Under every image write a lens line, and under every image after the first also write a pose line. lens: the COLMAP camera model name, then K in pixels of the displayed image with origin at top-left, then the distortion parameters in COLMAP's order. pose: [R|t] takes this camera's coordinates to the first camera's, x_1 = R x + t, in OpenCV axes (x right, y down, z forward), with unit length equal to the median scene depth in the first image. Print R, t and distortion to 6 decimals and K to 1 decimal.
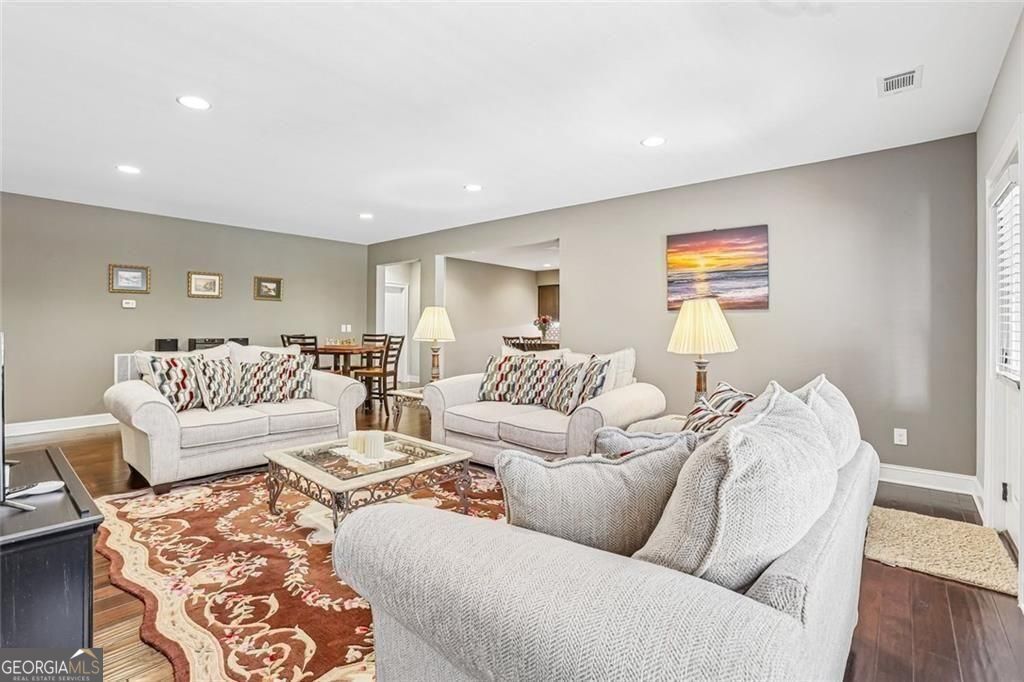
lens RADIAL K [[472.6, 0, 515.6], [0, 472.6, 334.9], [0, 0, 1]] dist [-0.040385, 0.002361]
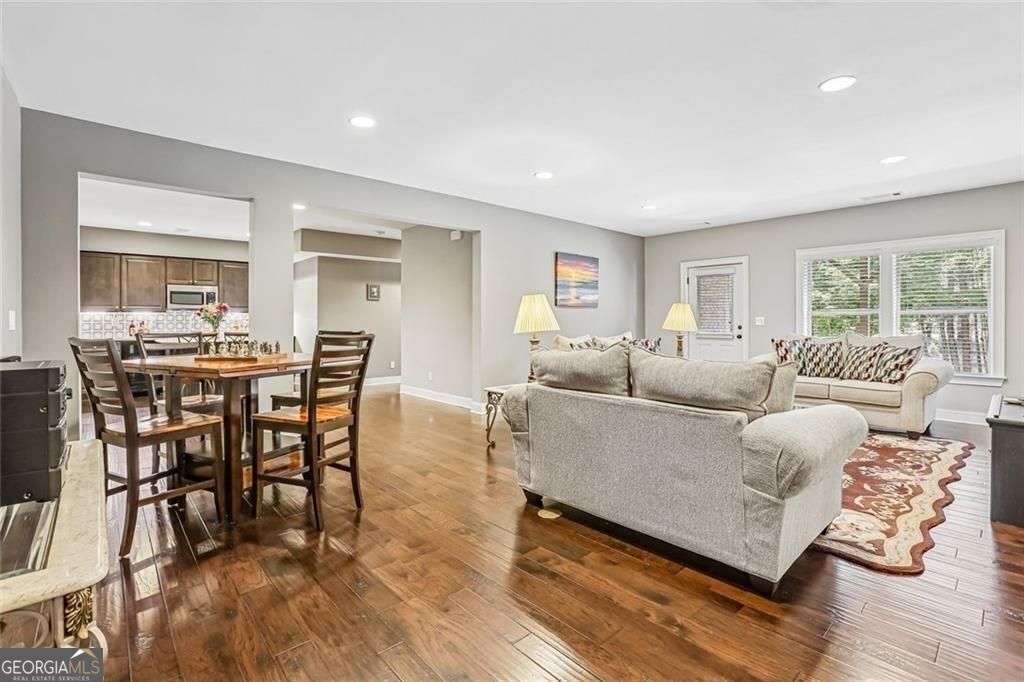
lens RADIAL K [[472.6, 0, 504.3], [0, 472.6, 321.0], [0, 0, 1]] dist [-0.040385, 0.002361]
pose [[0.144465, -0.003480, 0.989504, -1.681317], [0.018822, 0.999823, 0.000769, -0.016171], [-0.989331, 0.018513, 0.144505, 1.470801]]
